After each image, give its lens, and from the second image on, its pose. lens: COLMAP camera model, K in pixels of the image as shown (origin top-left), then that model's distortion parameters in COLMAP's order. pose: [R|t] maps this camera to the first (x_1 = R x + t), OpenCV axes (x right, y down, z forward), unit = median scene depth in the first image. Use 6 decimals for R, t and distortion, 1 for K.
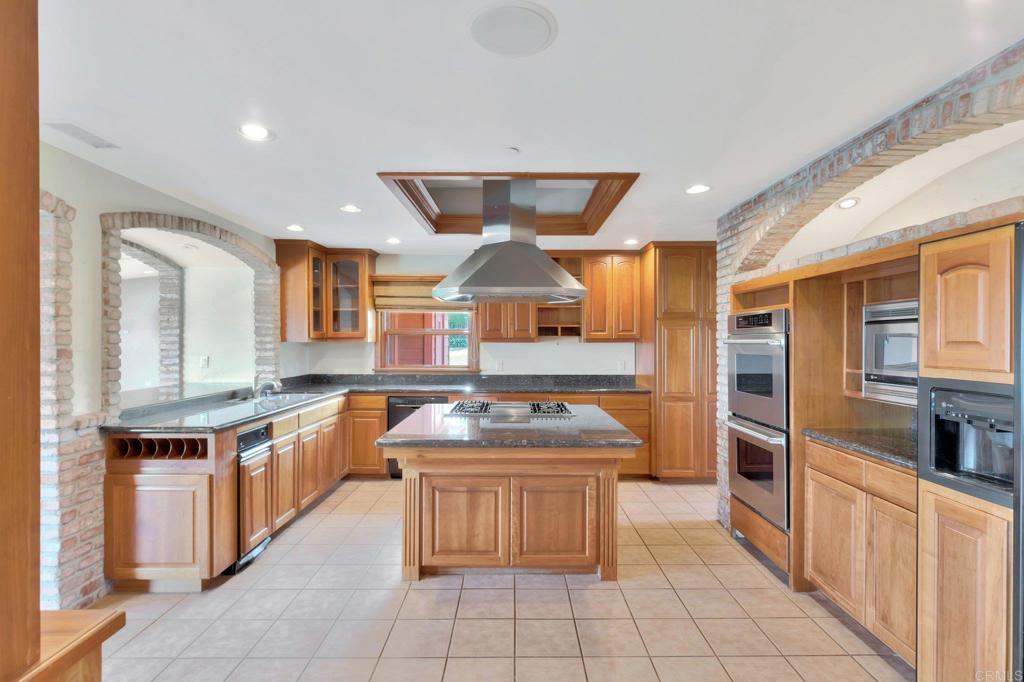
lens RADIAL K [[493.6, 0, 512.0], [0, 493.6, 341.0], [0, 0, 1]] dist [-0.002543, -0.000133]
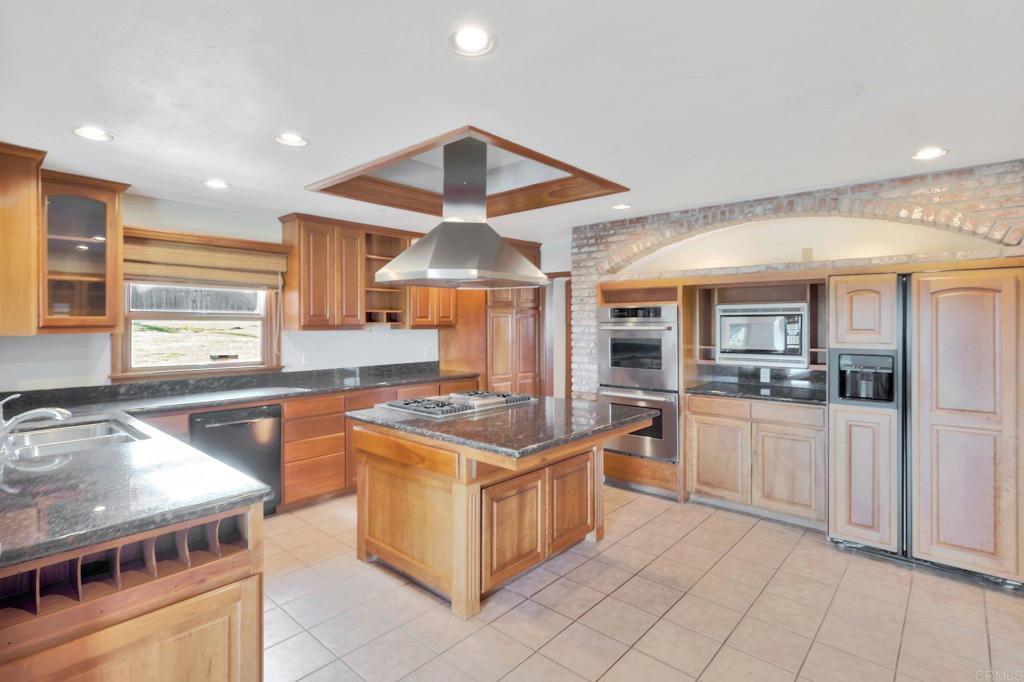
lens RADIAL K [[506.4, 0, 512.4], [0, 506.4, 324.7], [0, 0, 1]] dist [0.003236, 0.000431]
pose [[0.663905, -0.006129, 0.747792, -0.806101], [0.004259, 0.999981, 0.004414, -0.016883], [-0.747805, 0.000255, 0.663919, 0.374338]]
